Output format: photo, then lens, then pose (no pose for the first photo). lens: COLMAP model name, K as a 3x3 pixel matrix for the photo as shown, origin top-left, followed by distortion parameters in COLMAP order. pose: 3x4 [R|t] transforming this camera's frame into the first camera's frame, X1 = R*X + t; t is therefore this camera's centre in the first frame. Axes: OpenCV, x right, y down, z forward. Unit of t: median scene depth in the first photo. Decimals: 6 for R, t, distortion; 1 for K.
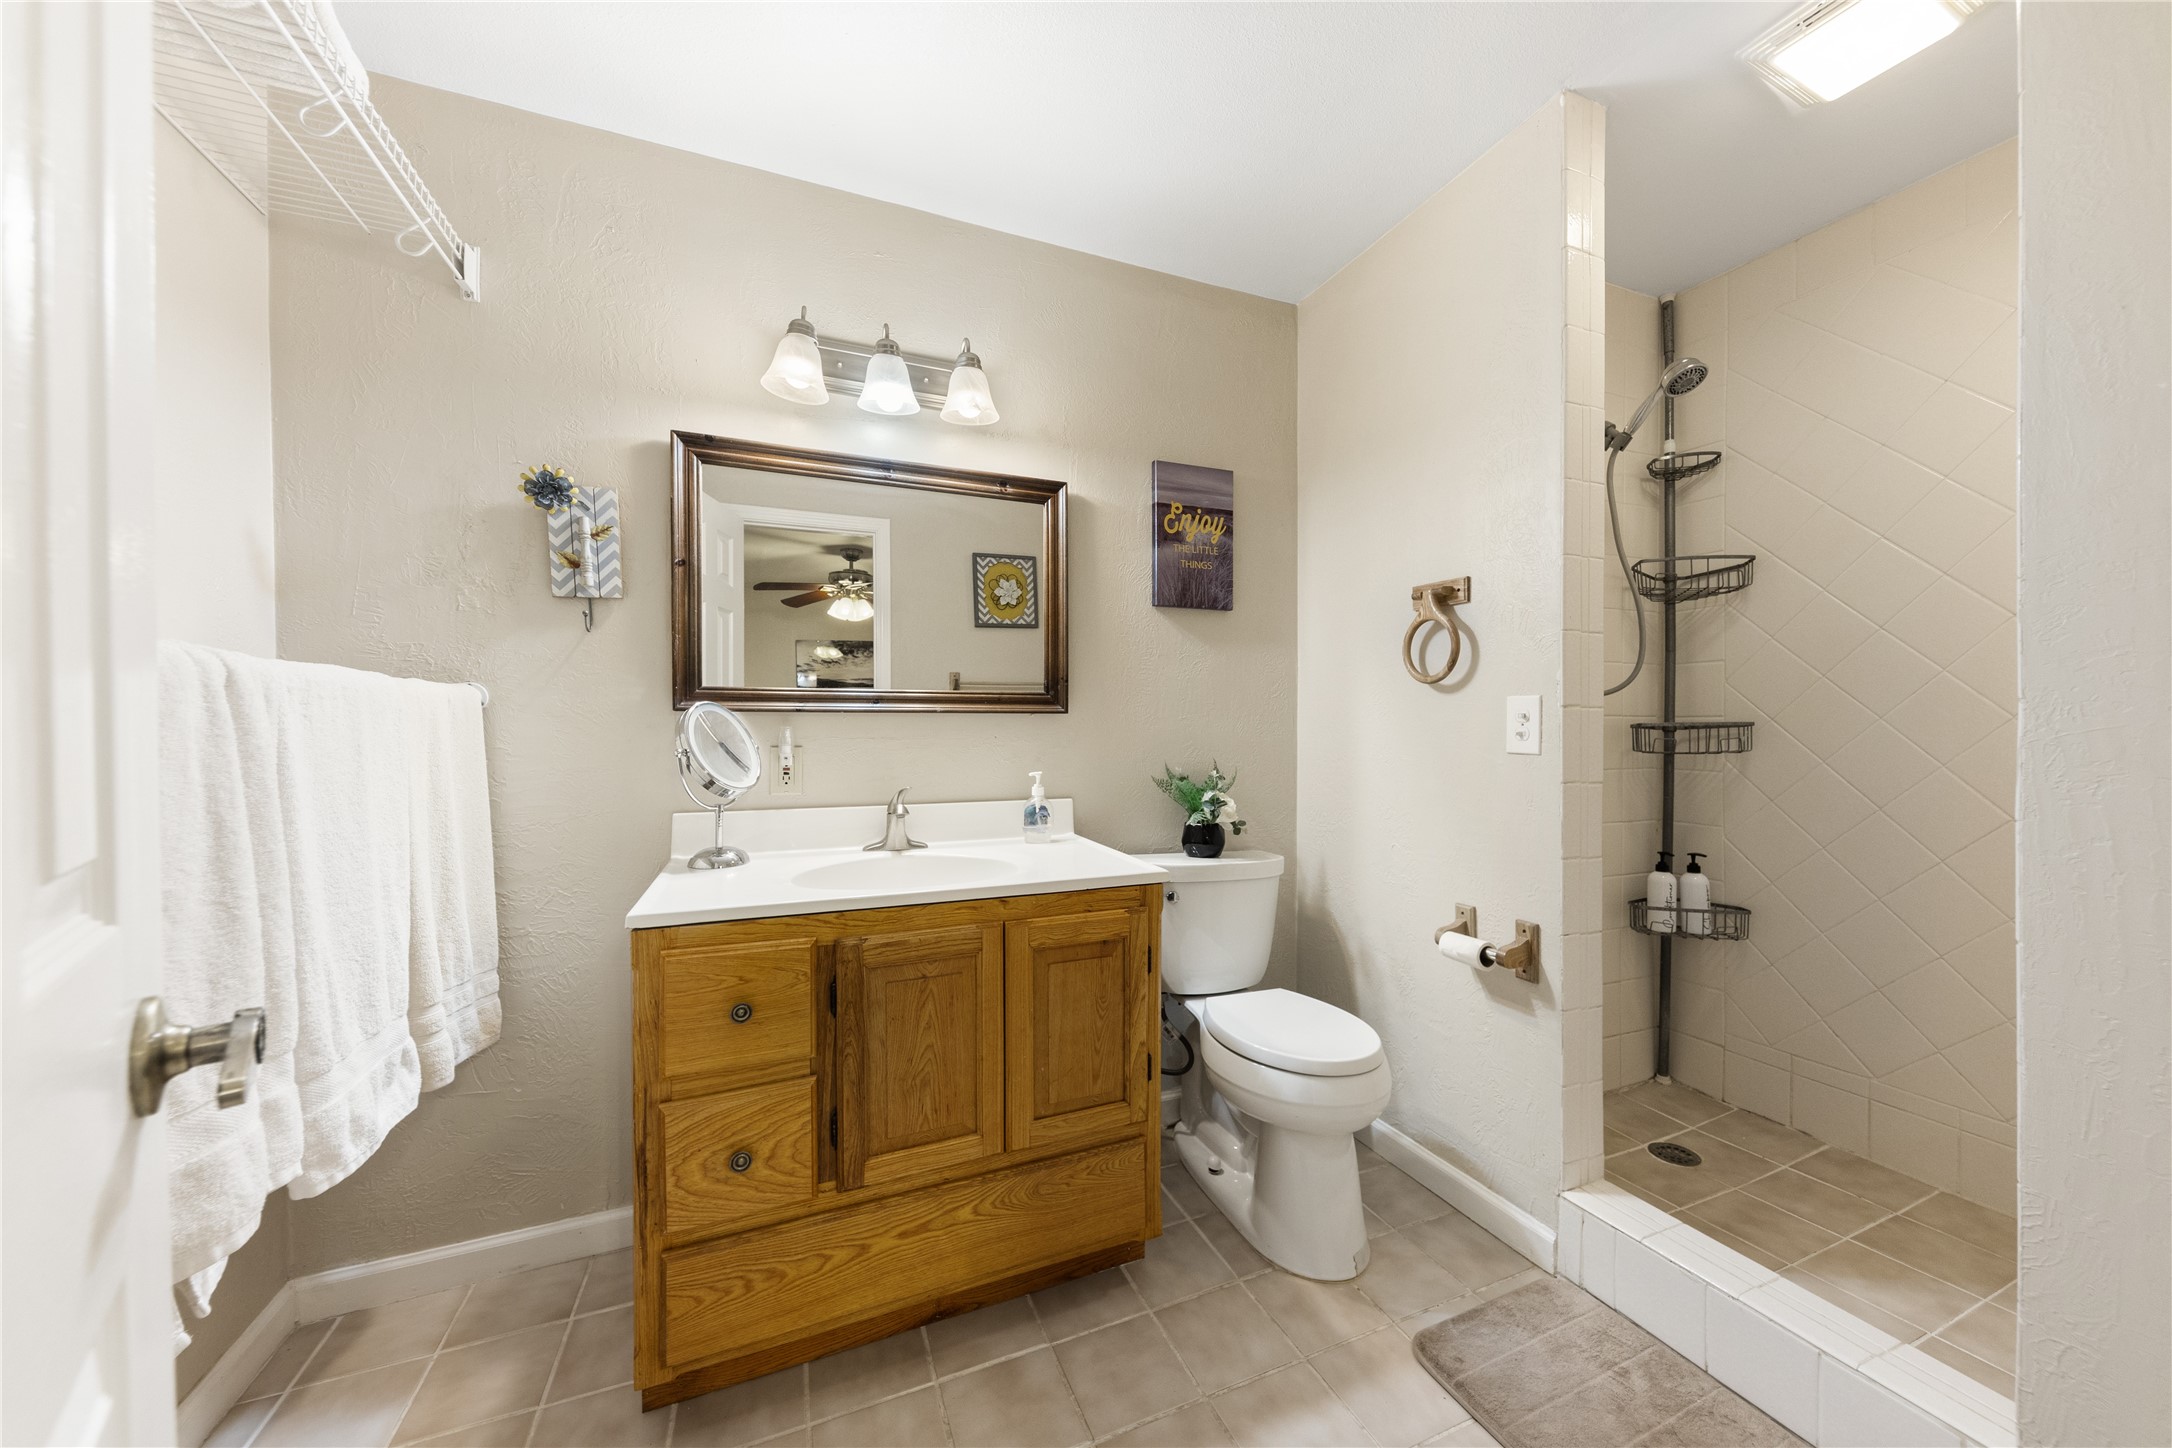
lens RADIAL K [[763.3, 0, 1086.0], [0, 763.3, 724.0], [0, 0, 1]] dist [0.011604, -0.000073]
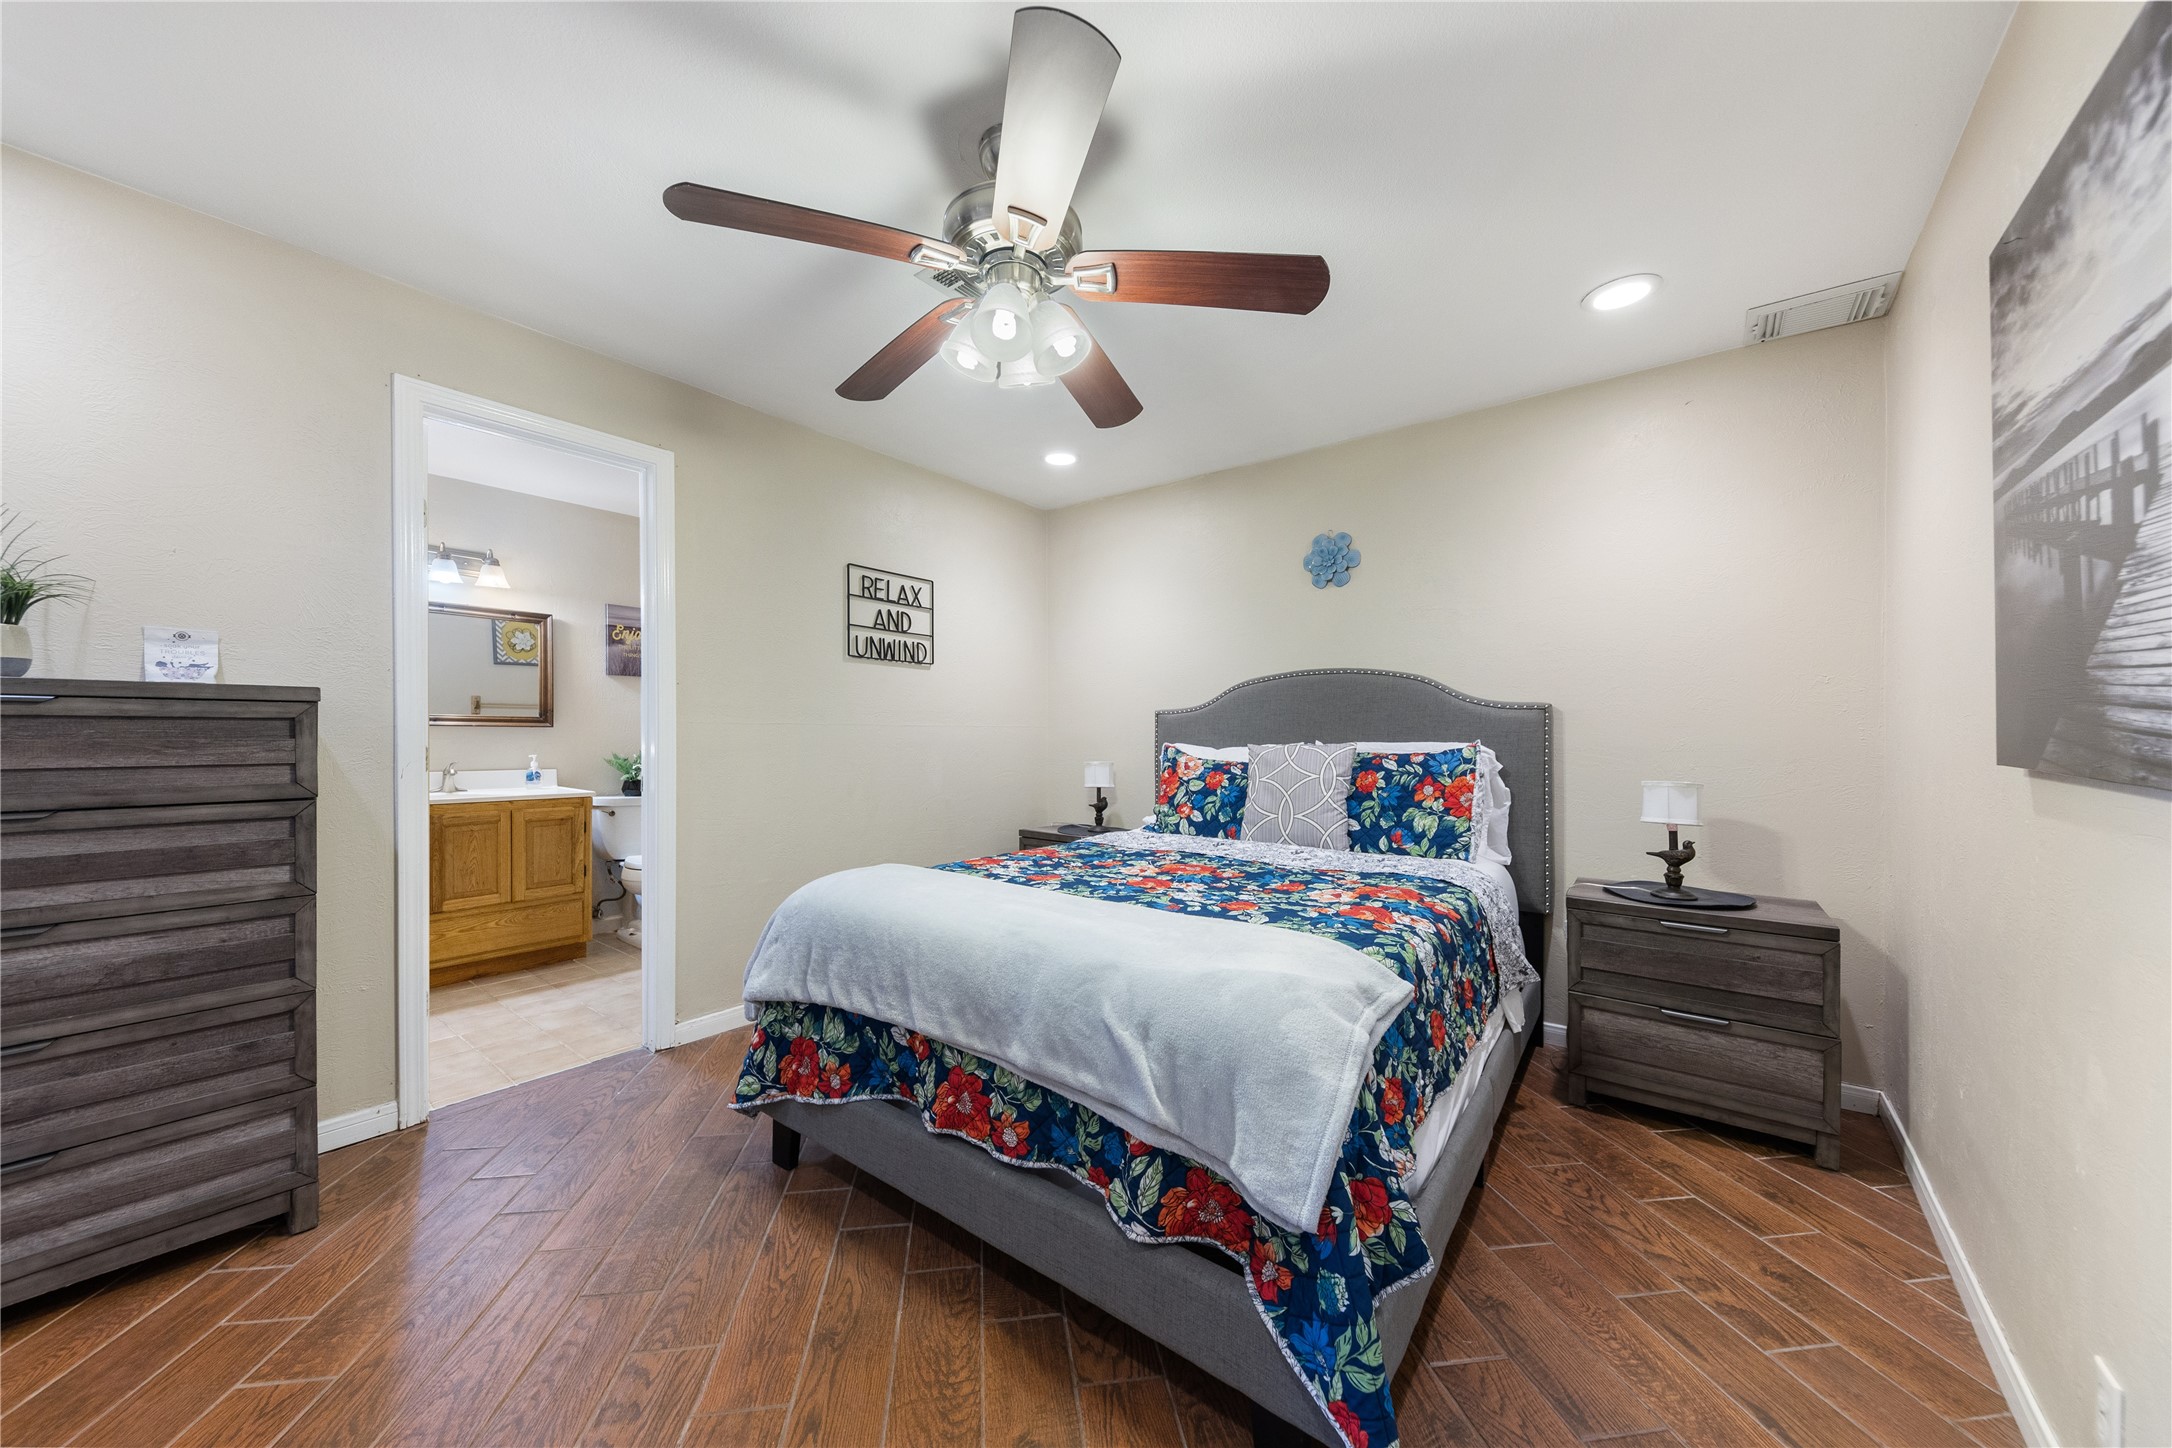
lens RADIAL K [[763.3, 0, 1086.0], [0, 763.3, 724.0], [0, 0, 1]] dist [0.011604, -0.000073]
pose [[0.869022, 0.000785, 0.494773, 0.210653], [0.003966, 0.999956, -0.008554, 0.000507], [-0.494757, 0.009396, 0.868980, -1.582733]]
